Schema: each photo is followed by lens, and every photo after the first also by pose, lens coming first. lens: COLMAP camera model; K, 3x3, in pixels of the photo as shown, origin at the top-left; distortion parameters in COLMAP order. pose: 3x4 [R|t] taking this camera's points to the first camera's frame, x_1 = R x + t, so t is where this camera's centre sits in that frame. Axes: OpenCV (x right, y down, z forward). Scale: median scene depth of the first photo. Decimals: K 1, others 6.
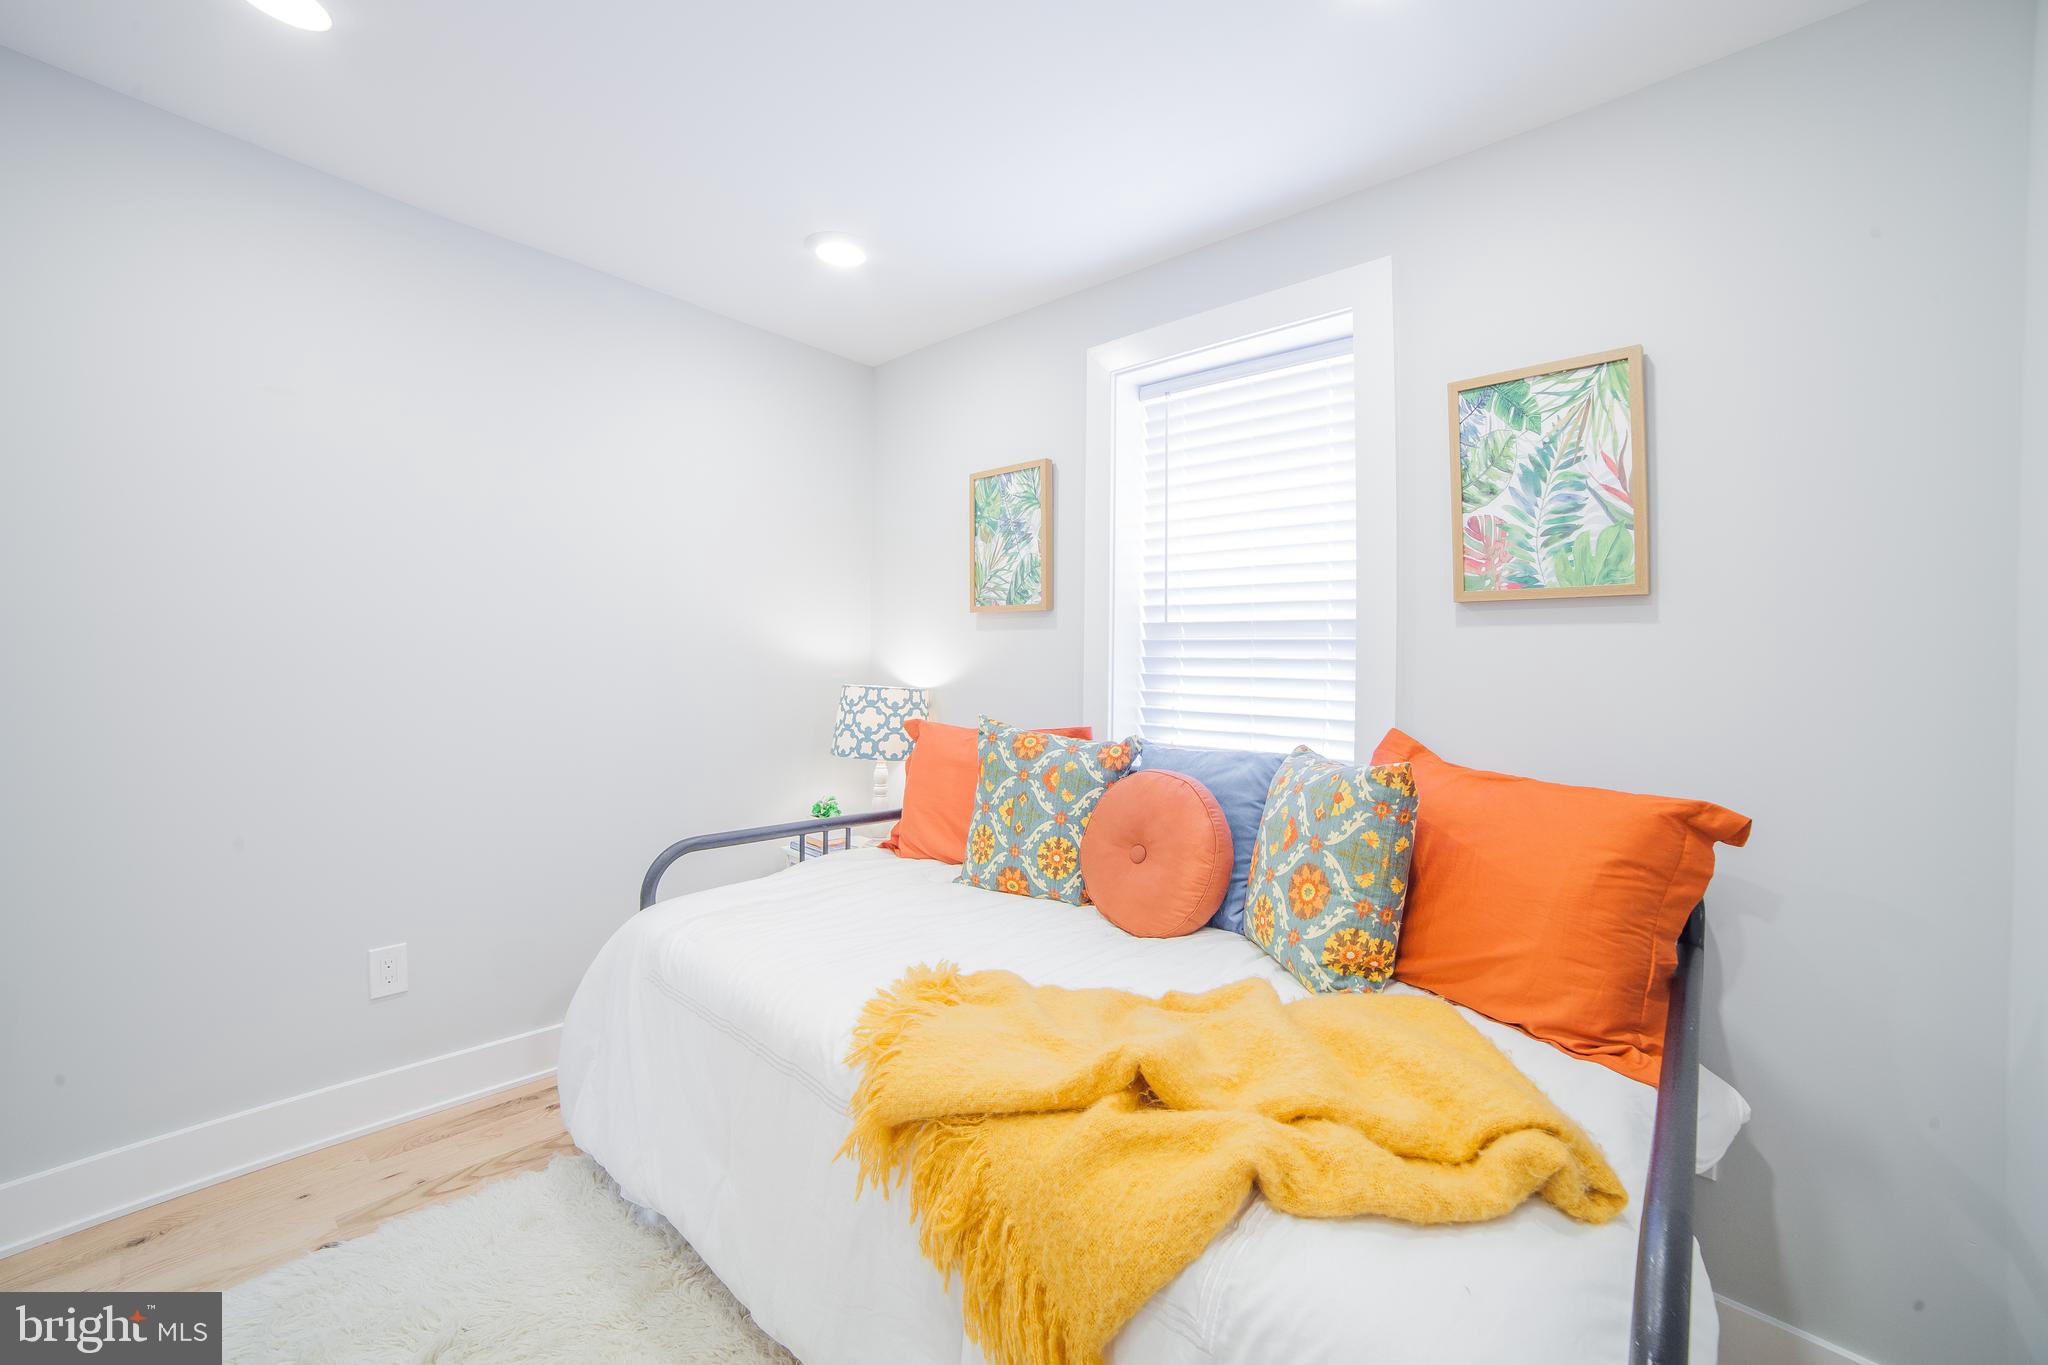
lens RADIAL K [[844.5, 0, 1025.3], [0, 844.5, 660.8], [0, 0, 1]] dist [-0.112018, 0.035855]
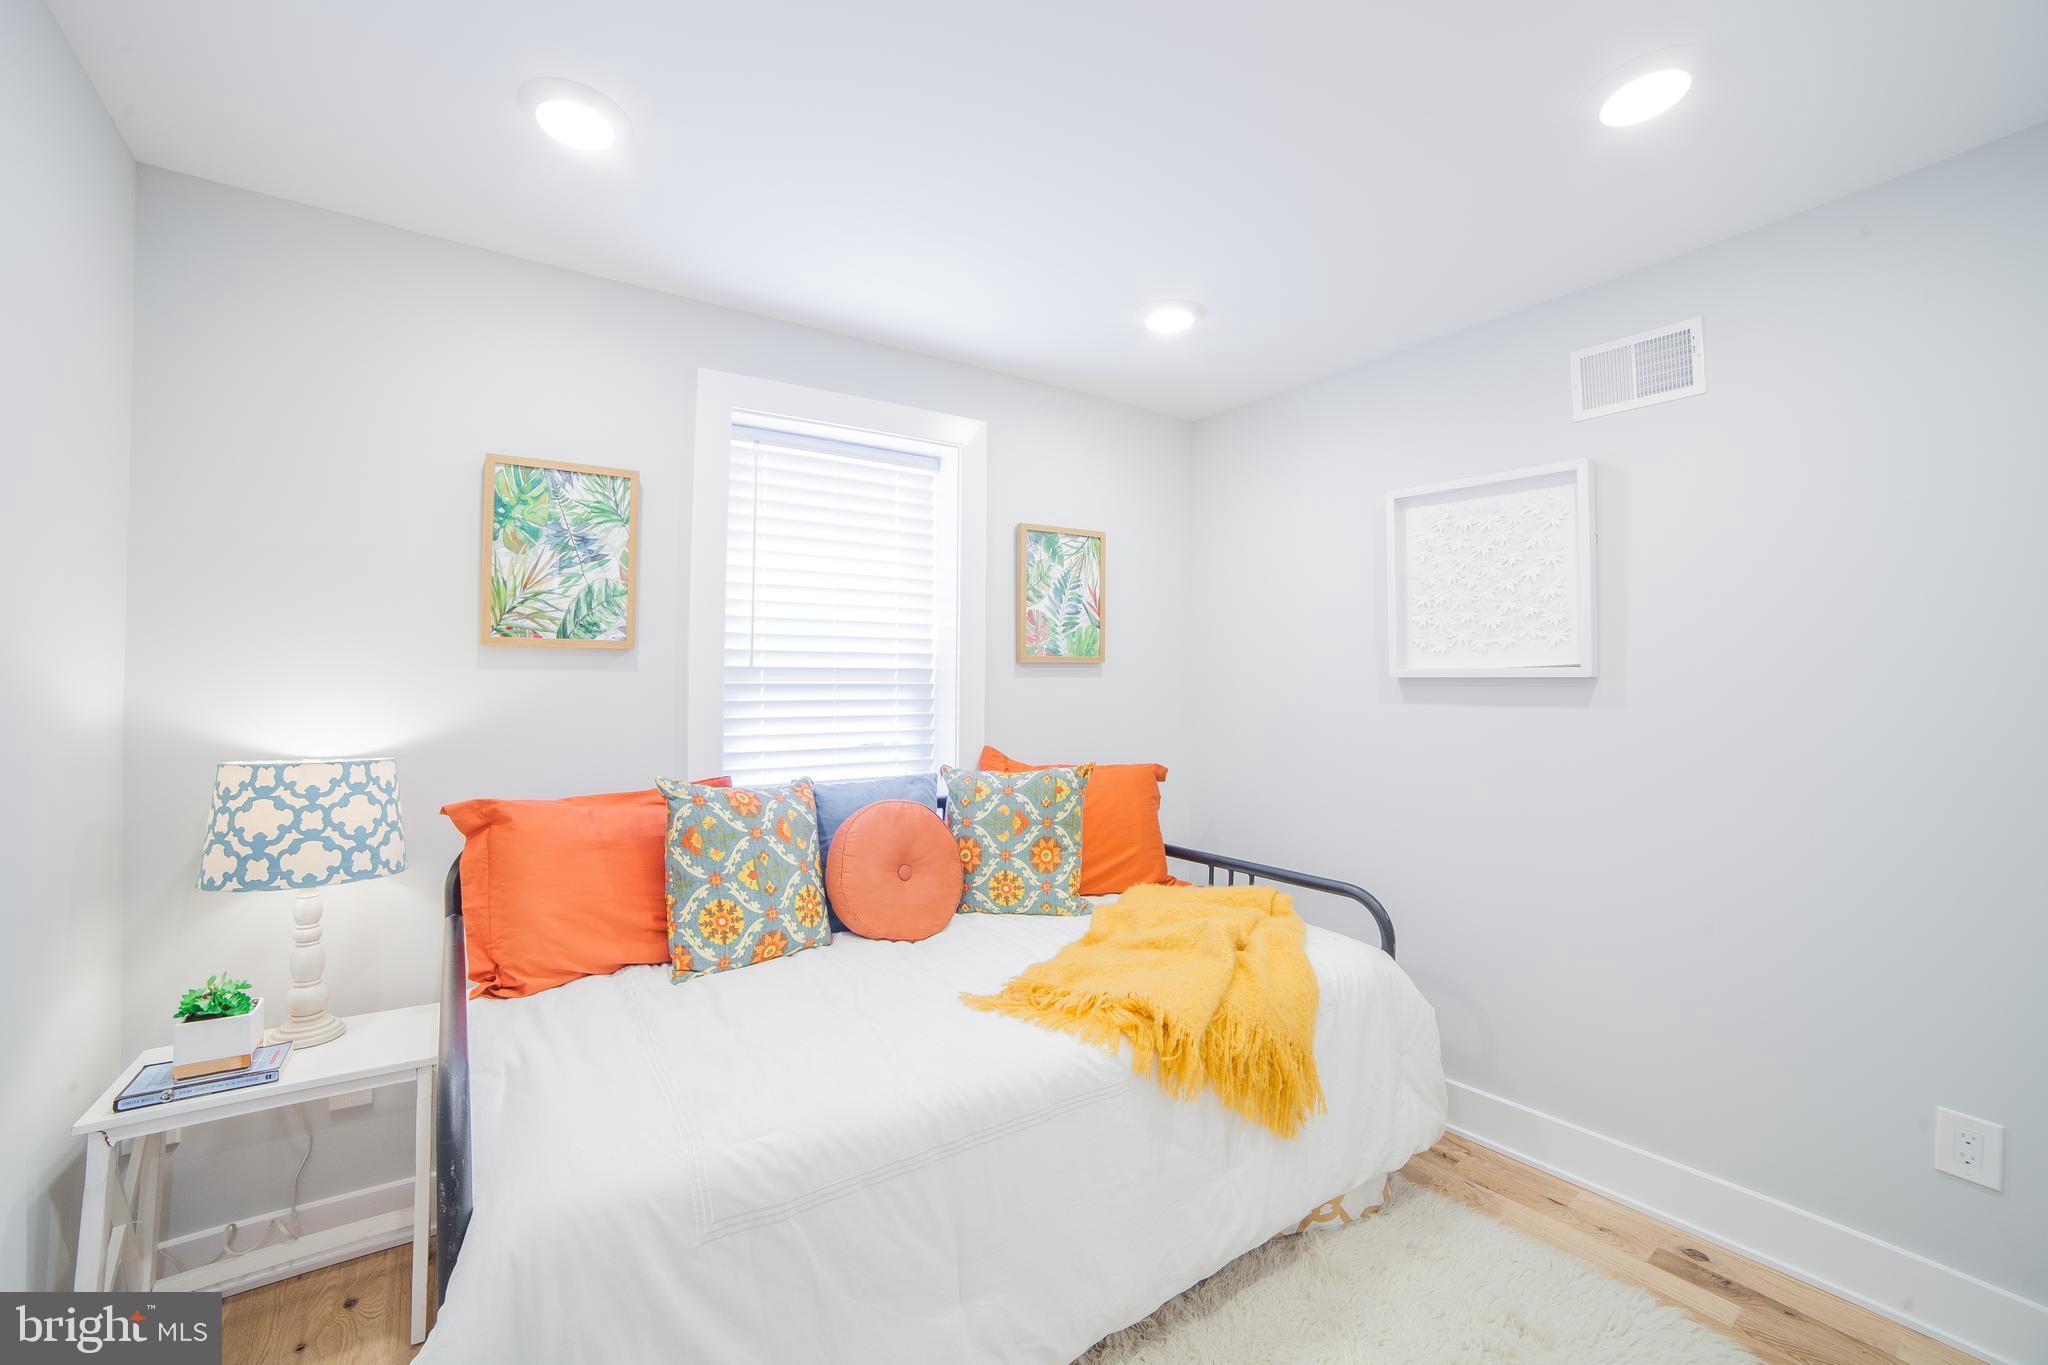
lens RADIAL K [[844.5, 0, 1025.3], [0, 844.5, 660.8], [0, 0, 1]] dist [-0.112018, 0.035855]
pose [[0.196897, 0.009176, 0.980381, -0.864871], [0.002379, 0.999949, -0.009837, -0.046236], [-0.980421, 0.004269, 0.196865, 0.537183]]
